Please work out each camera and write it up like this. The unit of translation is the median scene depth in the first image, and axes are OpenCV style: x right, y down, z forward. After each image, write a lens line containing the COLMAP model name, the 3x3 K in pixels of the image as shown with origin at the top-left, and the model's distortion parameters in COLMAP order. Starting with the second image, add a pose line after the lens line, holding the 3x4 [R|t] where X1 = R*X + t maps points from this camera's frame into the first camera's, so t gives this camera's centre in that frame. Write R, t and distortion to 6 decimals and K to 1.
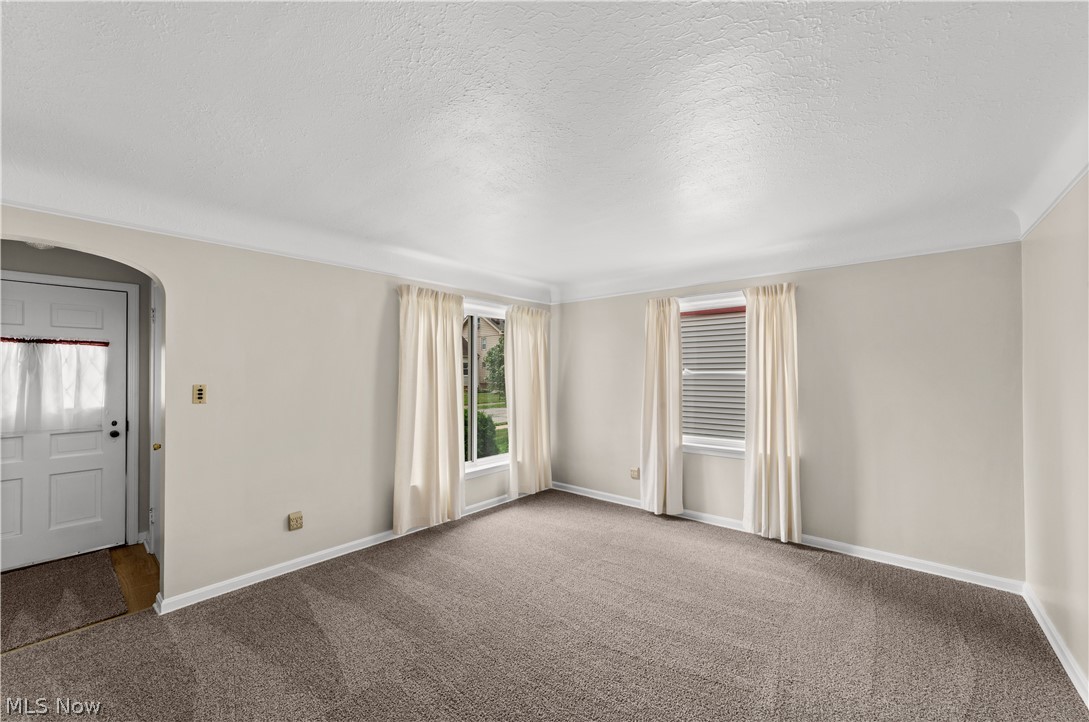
lens RADIAL K [[425.9, 0, 544.6], [0, 425.9, 366.5], [0, 0, 1]] dist [-0.013505, 0.004706]
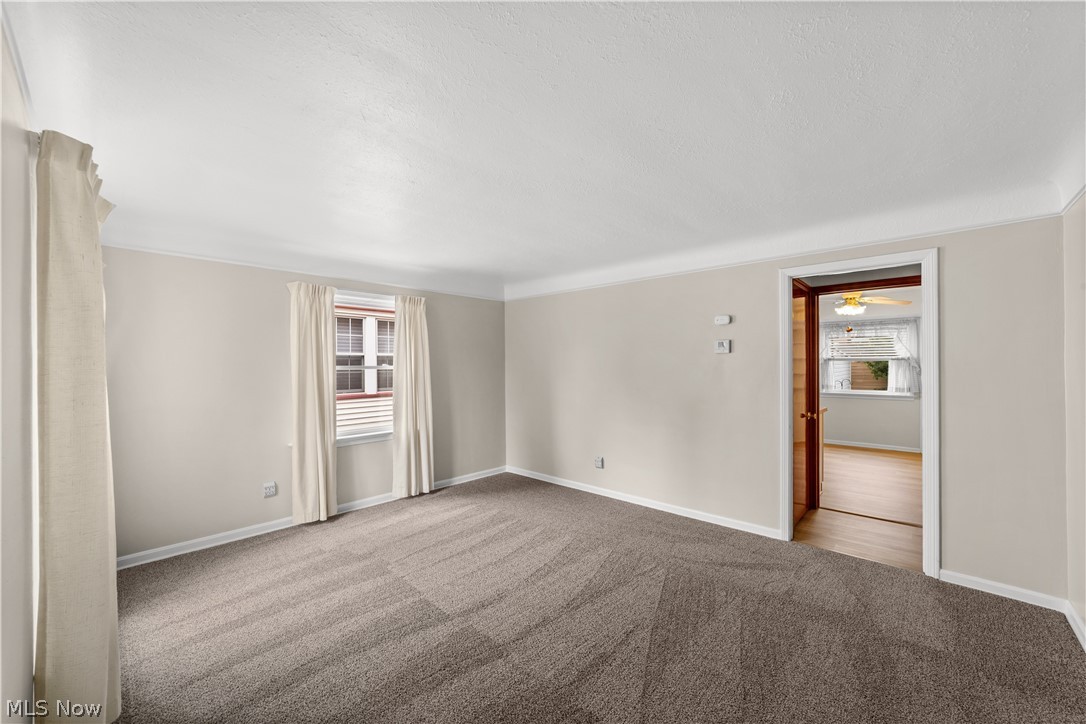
lens RADIAL K [[424.8, 0, 536.6], [0, 424.8, 364.2], [0, 0, 1]] dist [-0.013505, 0.004706]
pose [[0.045834, -0.000395, 0.998949, -0.682729], [-0.009940, 0.999950, 0.000852, 0.005267], [-0.998900, -0.009969, 0.045828, 0.545122]]
